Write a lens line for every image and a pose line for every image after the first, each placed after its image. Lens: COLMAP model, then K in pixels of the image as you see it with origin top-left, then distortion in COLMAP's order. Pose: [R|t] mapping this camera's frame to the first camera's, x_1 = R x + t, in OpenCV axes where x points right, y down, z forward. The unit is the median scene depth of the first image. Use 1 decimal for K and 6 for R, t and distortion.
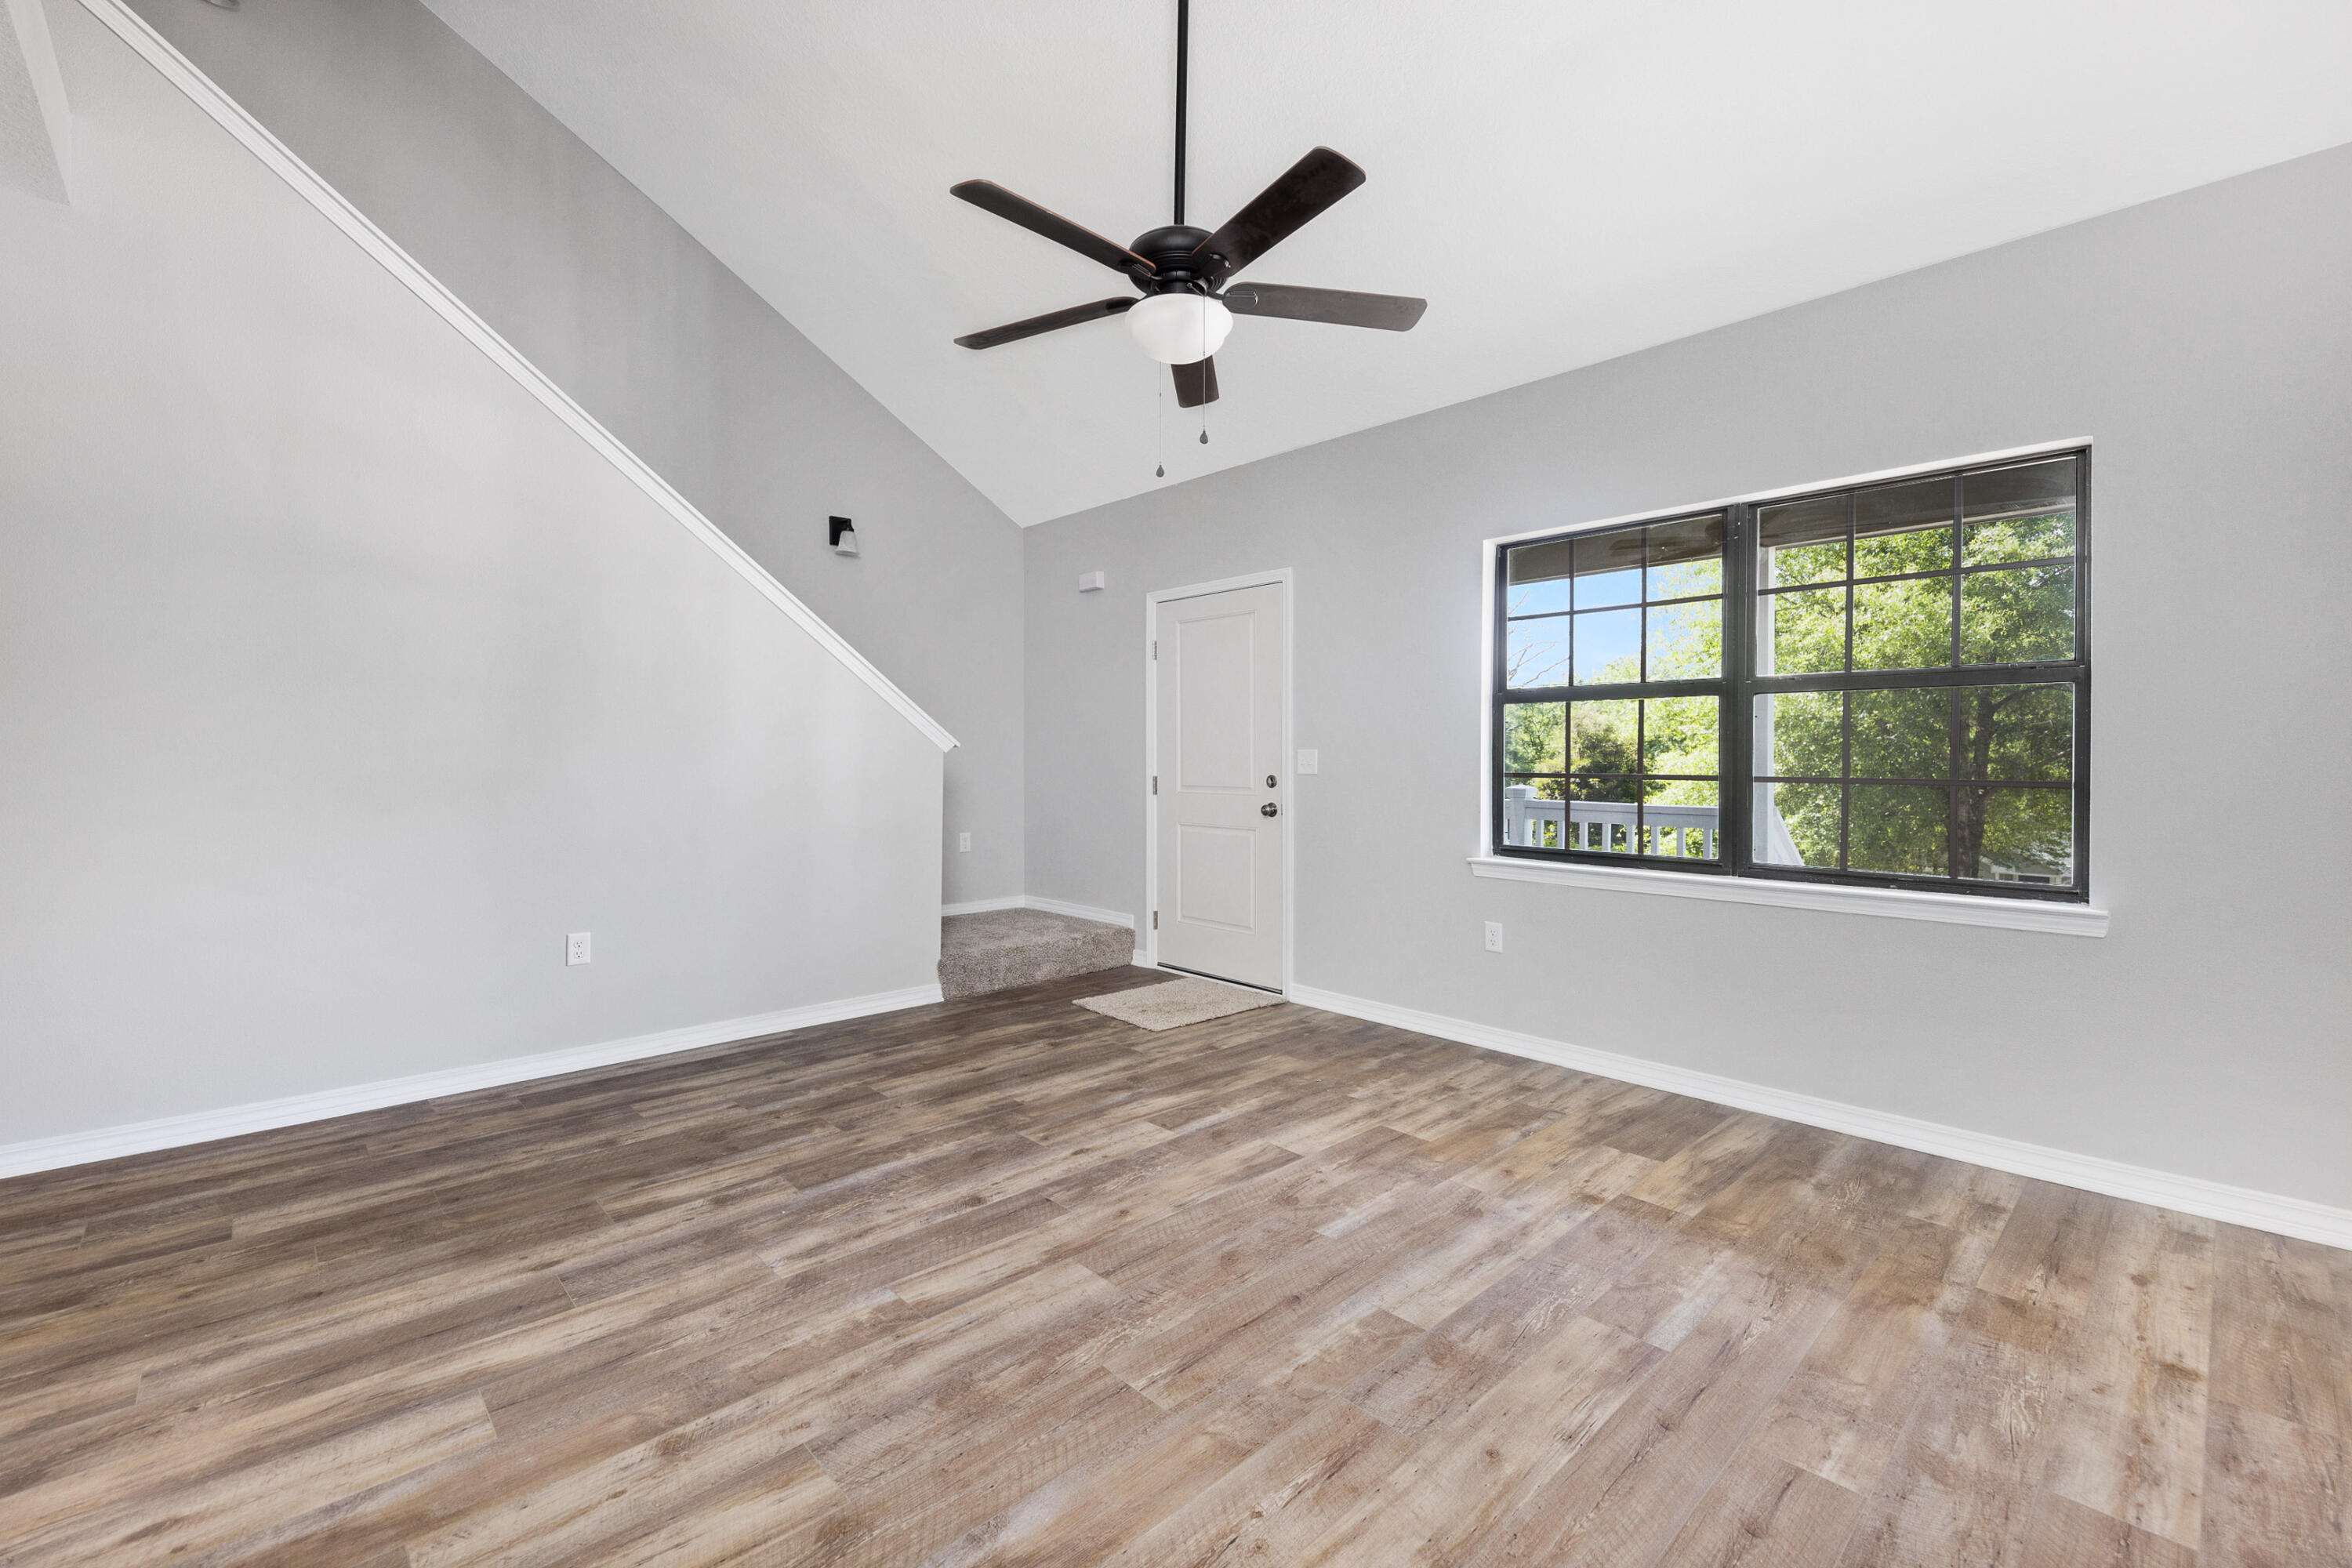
lens RADIAL K [[1000.5, 0, 1178.5], [0, 1000.5, 771.0], [0, 0, 1]] dist [0.003950, -0.000513]
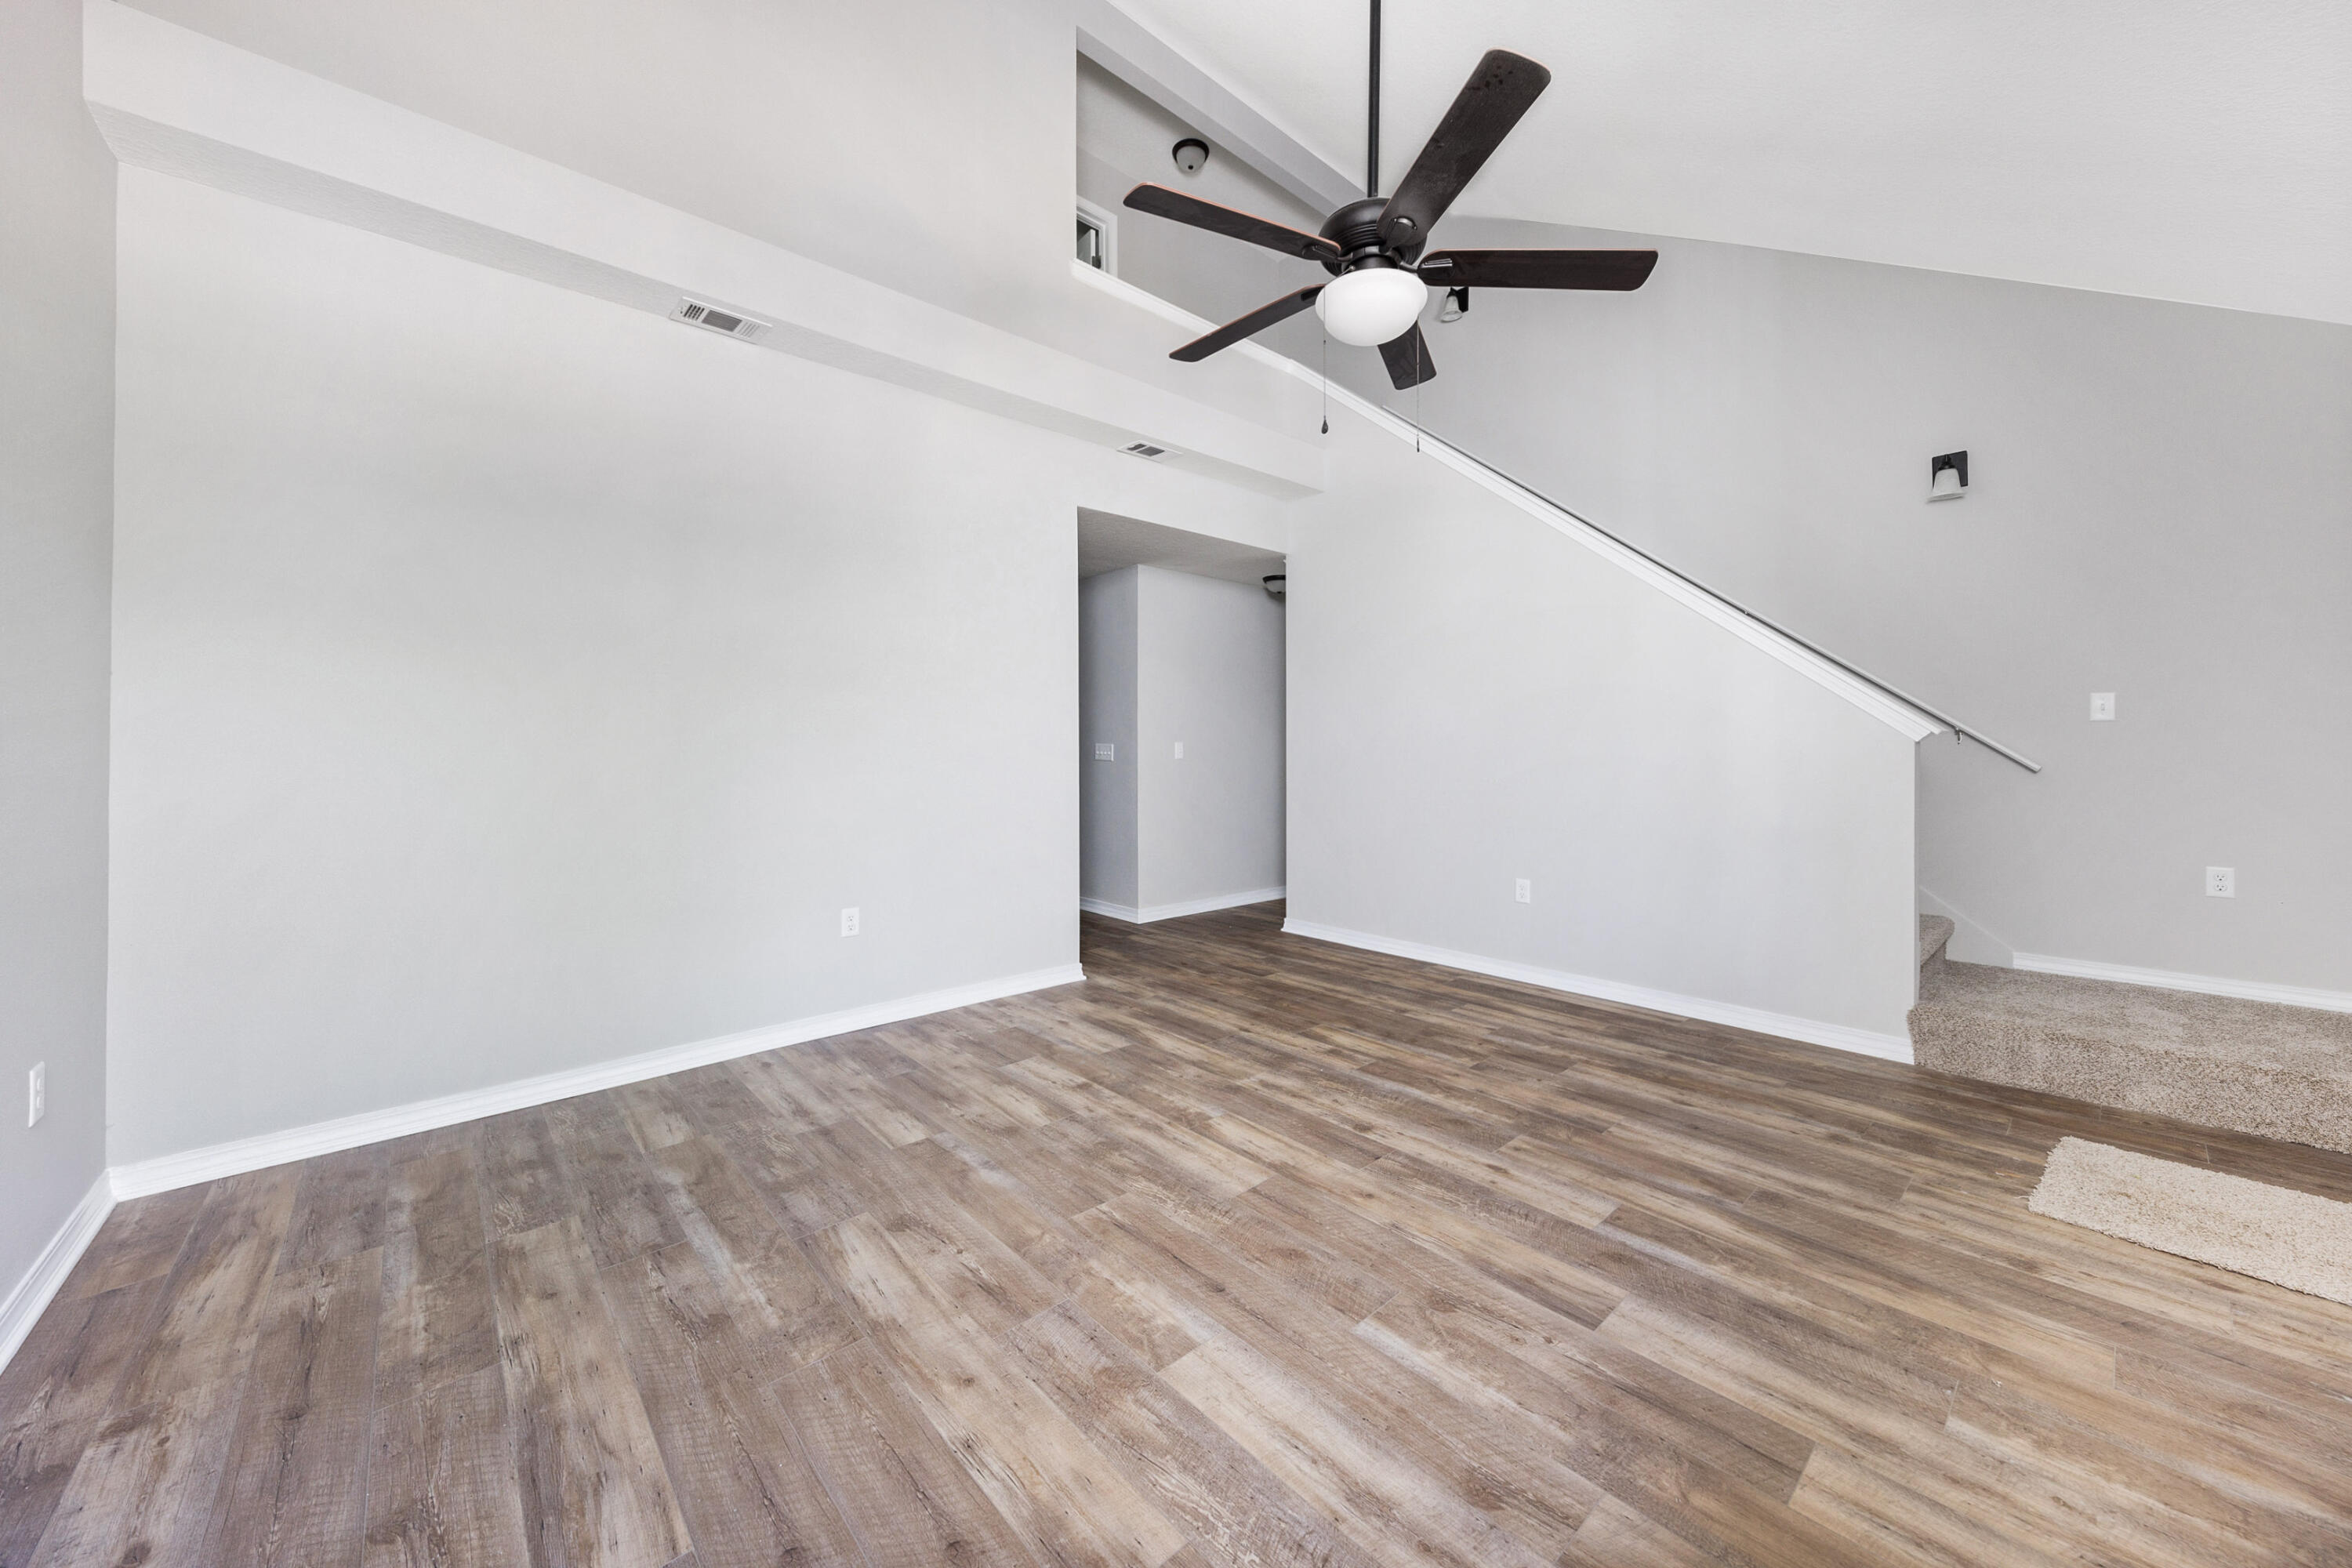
lens RADIAL K [[845.1, 0, 1188.2], [0, 845.1, 761.2], [0, 0, 1]] dist [0.011654, -0.001742]
pose [[-0.018863, 0.015996, -0.999694, 0.809175], [-0.012707, 0.999787, 0.016237, -0.021040], [0.999741, 0.013010, -0.018656, 0.812131]]
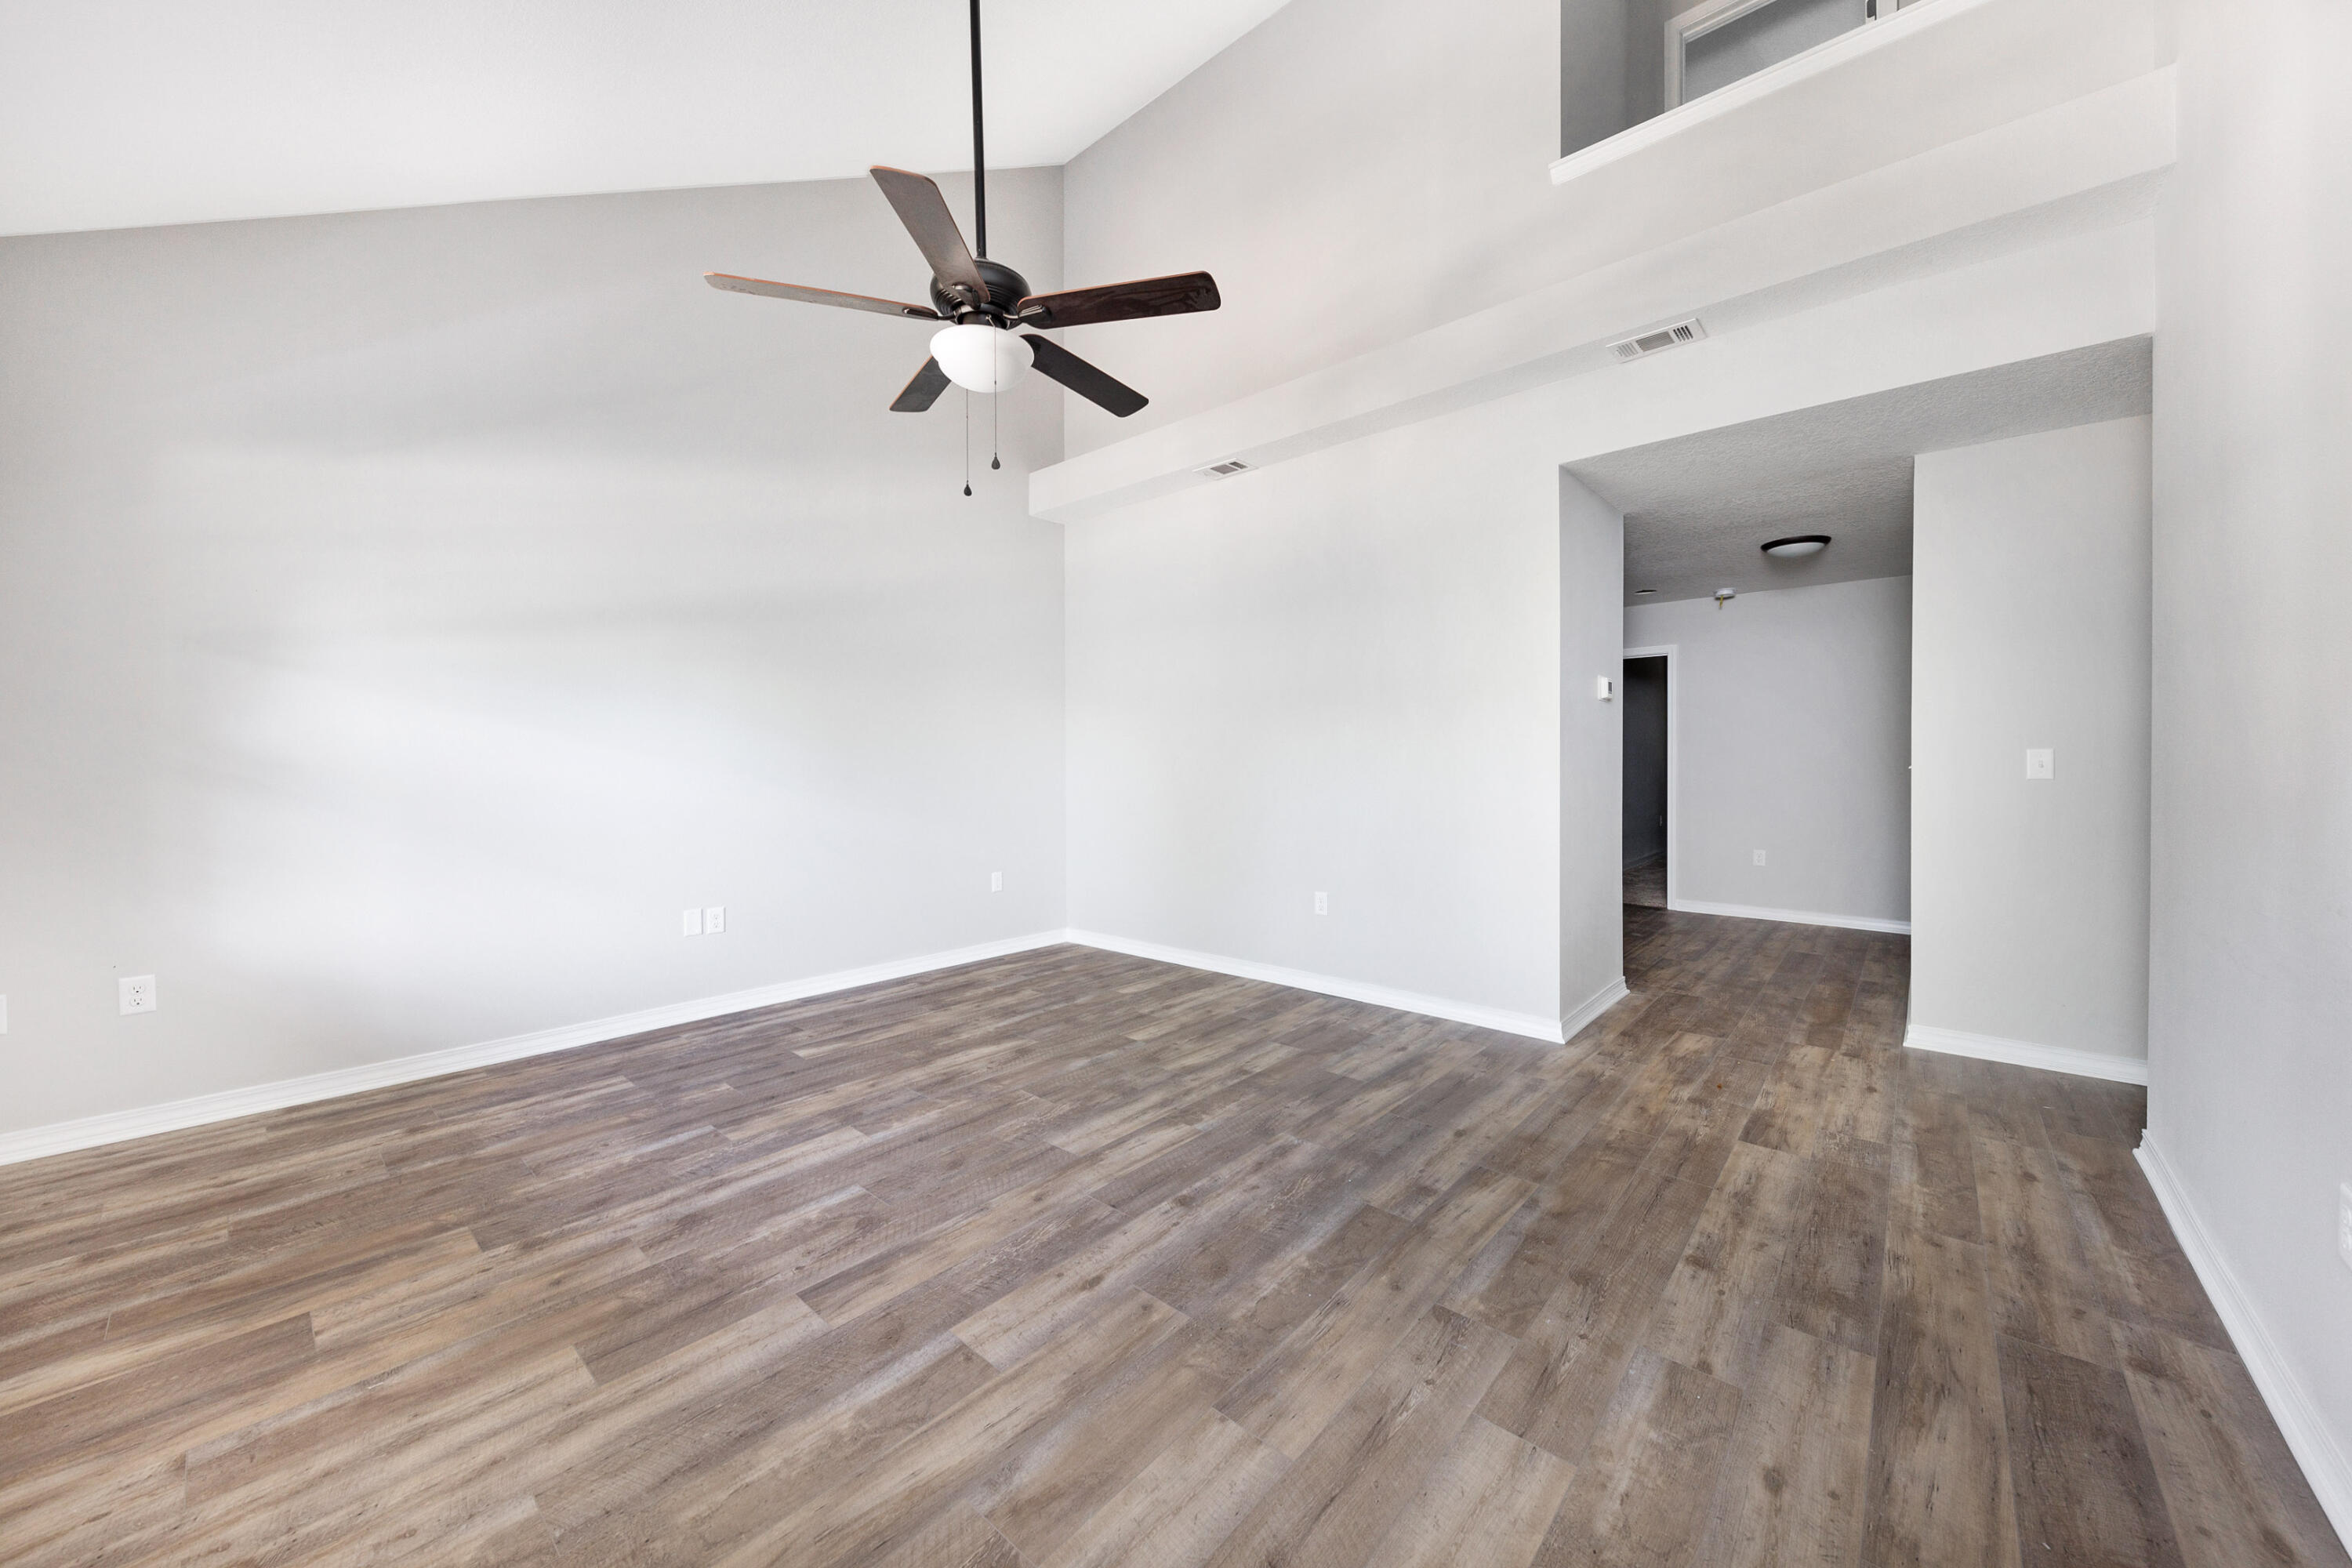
lens RADIAL K [[845.1, 0, 1182.0], [0, 845.1, 773.8], [0, 0, 1]] dist [0.011654, -0.001742]
pose [[-0.995267, 0.003797, -0.097104, -0.119088], [0.001005, 0.999585, 0.028786, -0.034349], [0.097173, 0.028552, -0.994858, 1.870228]]
